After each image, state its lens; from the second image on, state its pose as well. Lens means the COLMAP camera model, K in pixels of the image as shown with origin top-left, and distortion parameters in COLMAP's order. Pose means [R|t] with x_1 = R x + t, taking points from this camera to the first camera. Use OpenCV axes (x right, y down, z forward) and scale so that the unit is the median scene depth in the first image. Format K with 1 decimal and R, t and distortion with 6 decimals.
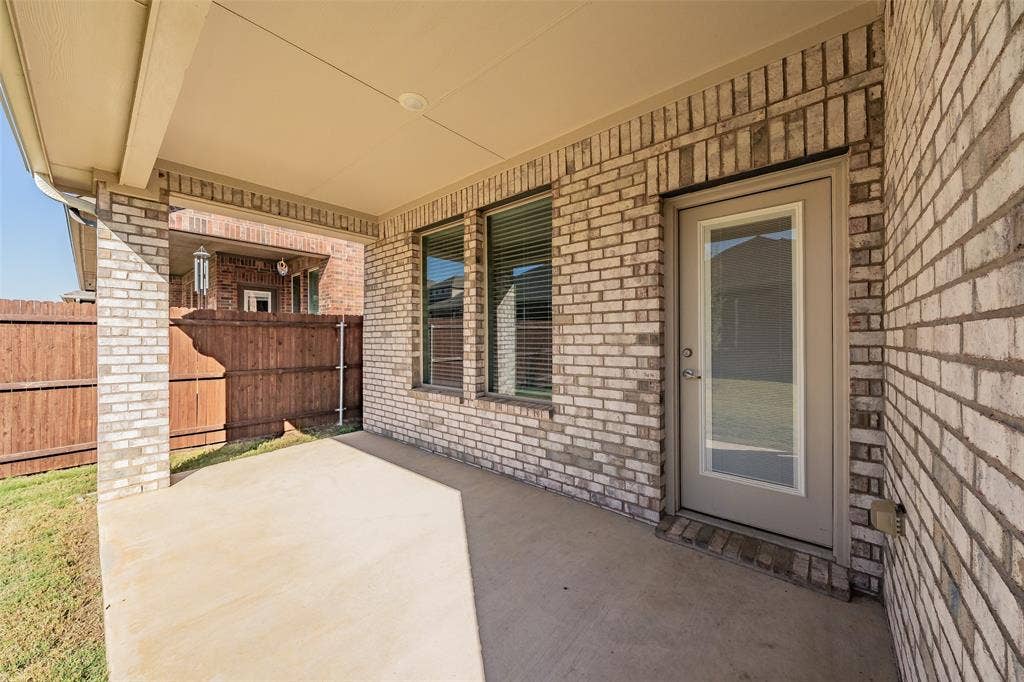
lens RADIAL K [[373.7, 0, 514.9], [0, 373.7, 337.1], [0, 0, 1]] dist [0.000343, -0.000092]
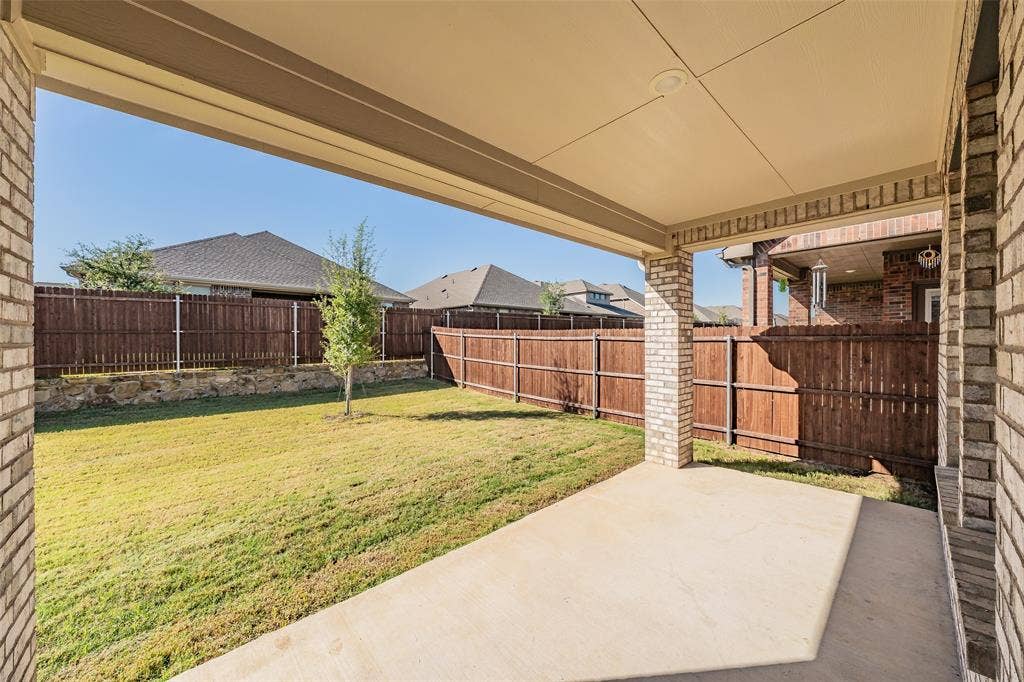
lens RADIAL K [[352.3, 0, 508.4], [0, 352.3, 345.2], [0, 0, 1]] dist [0.000161, 0.000019]
pose [[-0.131146, 0.015077, -0.991248, 0.256639], [0.006895, 0.999874, 0.014296, -0.039158], [0.991339, -0.004960, -0.131234, 0.364573]]
